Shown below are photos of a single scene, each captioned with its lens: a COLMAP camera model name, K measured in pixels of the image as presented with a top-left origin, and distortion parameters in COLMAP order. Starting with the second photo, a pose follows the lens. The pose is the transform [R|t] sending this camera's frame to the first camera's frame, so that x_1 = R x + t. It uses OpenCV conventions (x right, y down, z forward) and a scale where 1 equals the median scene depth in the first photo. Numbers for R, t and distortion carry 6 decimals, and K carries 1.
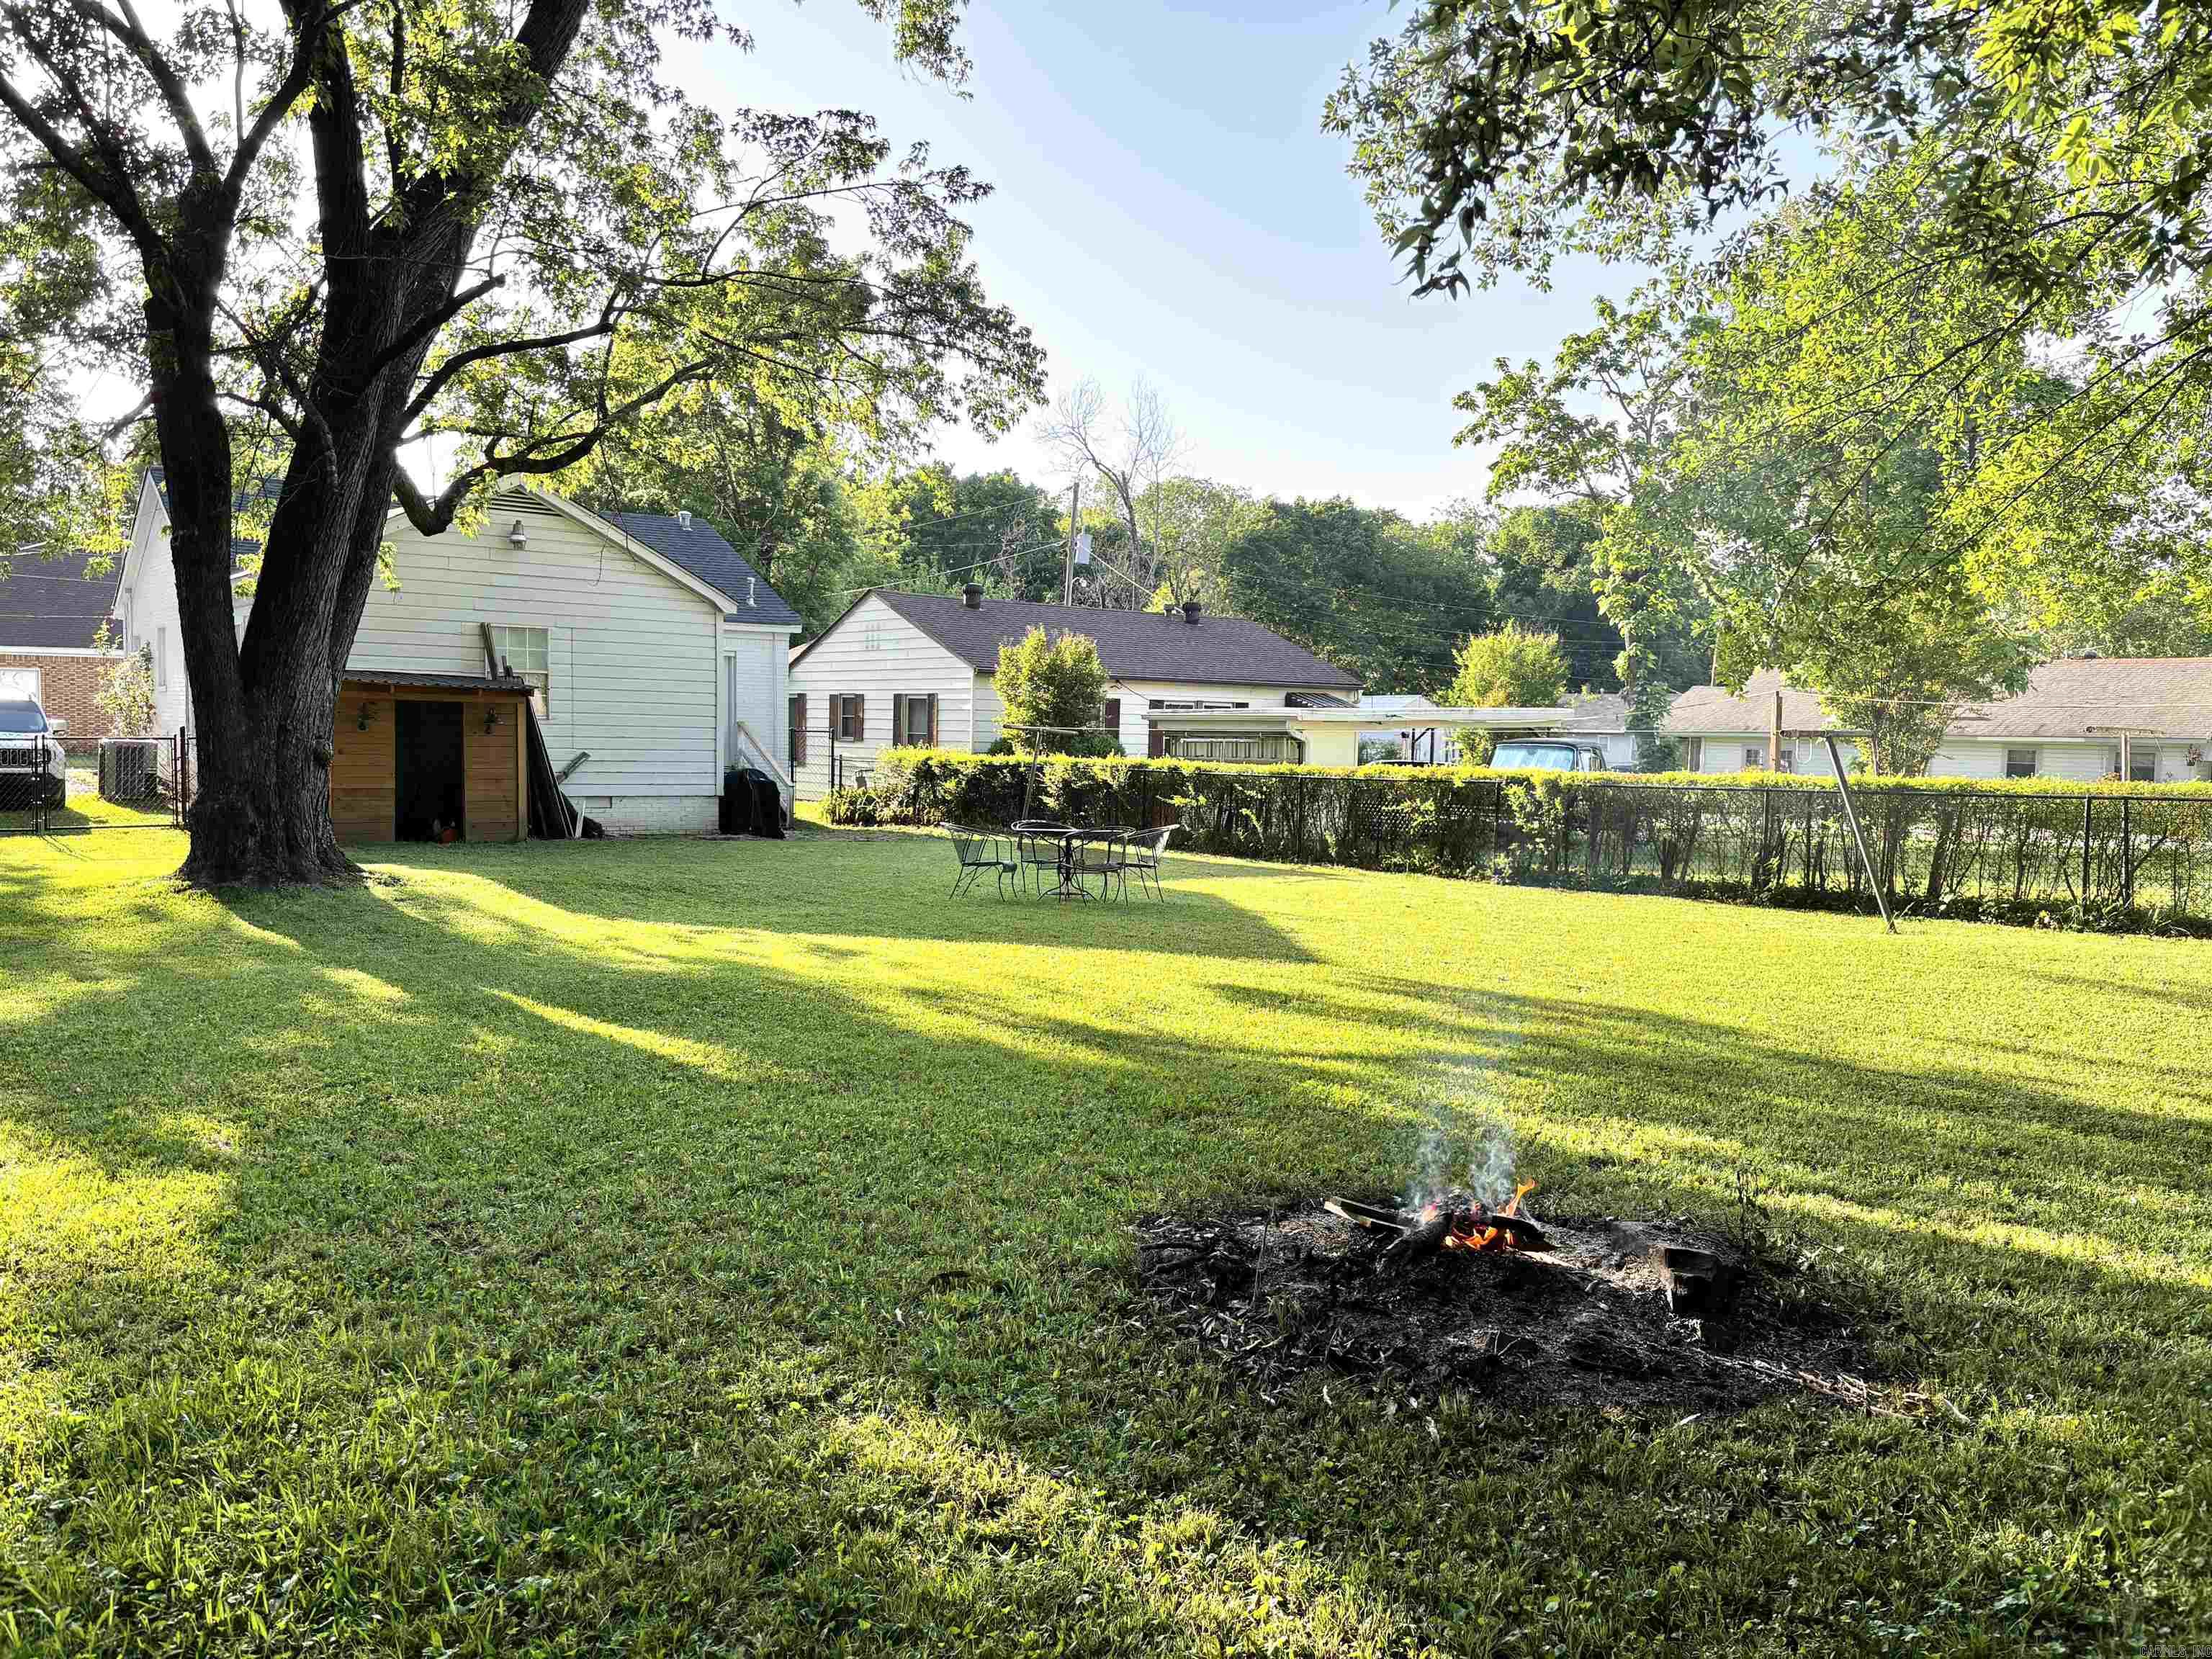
lens RADIAL K [[1677.3, 0, 1107.4], [0, 1677.3, 805.0], [0, 0, 1]] dist [0.055614, -0.068529]
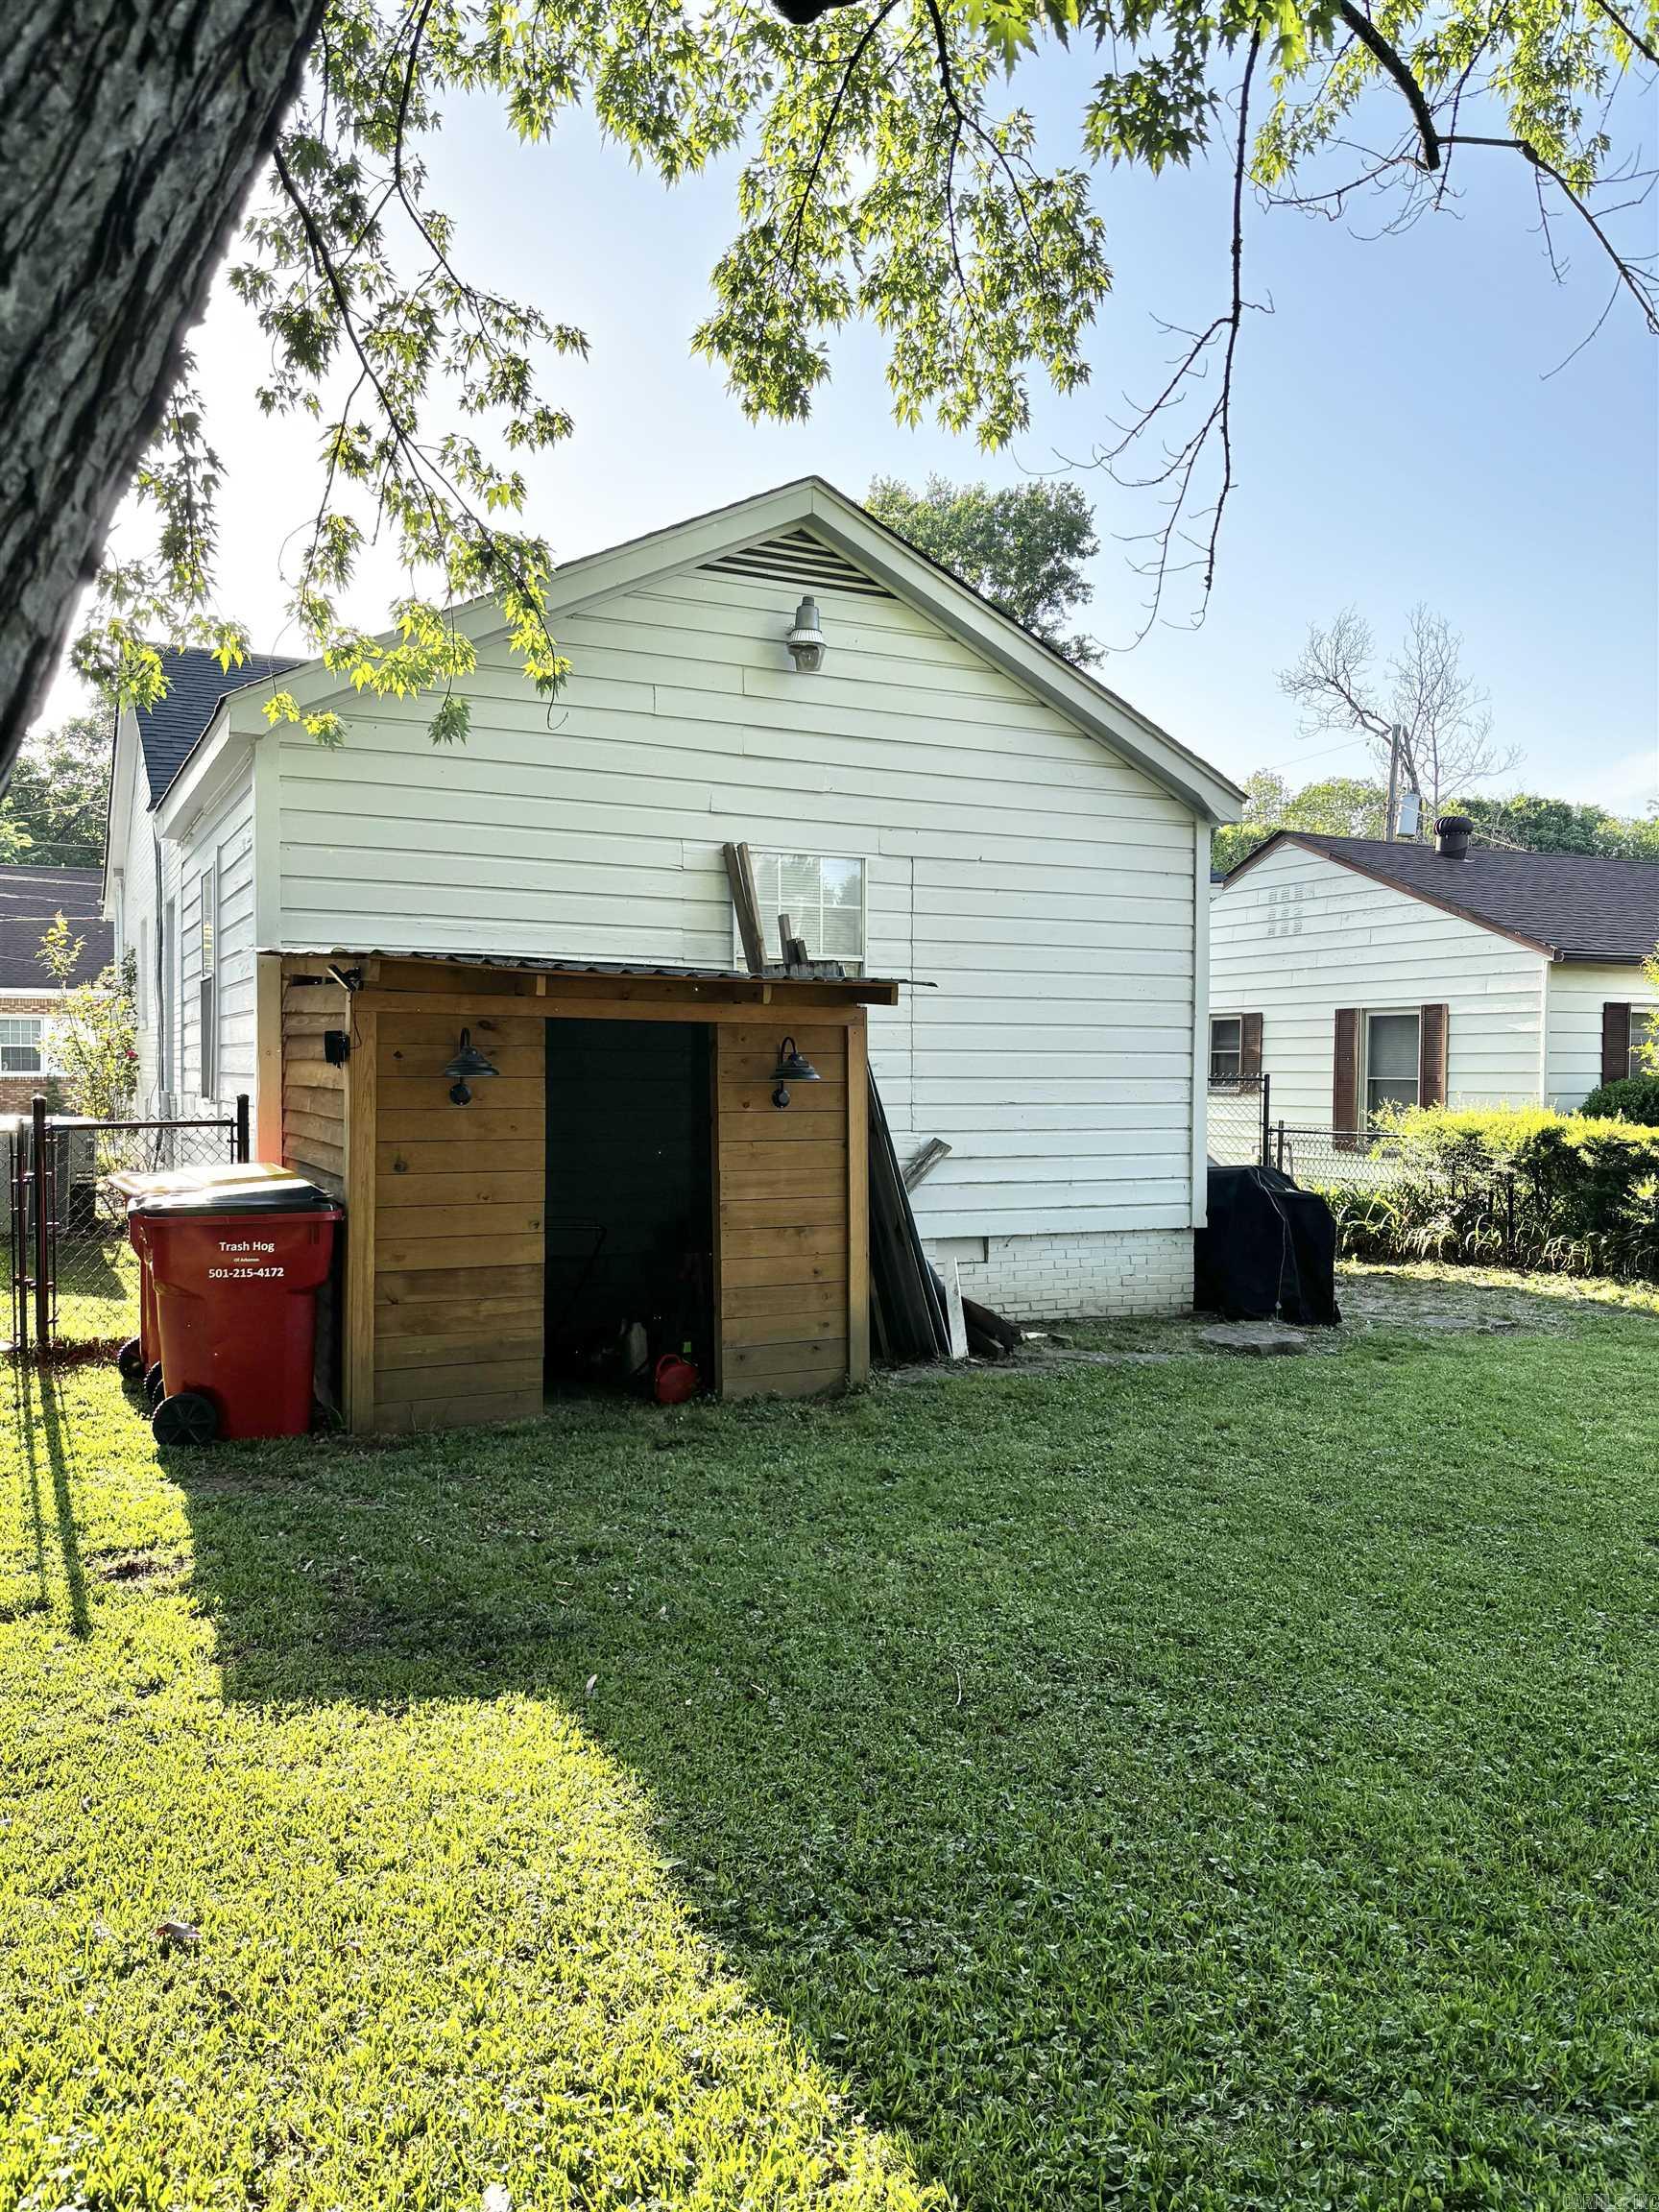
lens RADIAL K [[1664.7, 0, 844.0], [0, 1664.7, 1102.8], [0, 0, 1]] dist [0.064933, -0.084507]
pose [[0.979342, -0.012227, -0.201841, -0.254464], [0.007133, 0.999638, -0.025948, -0.030654], [0.202086, 0.023972, 0.979074, 0.588913]]
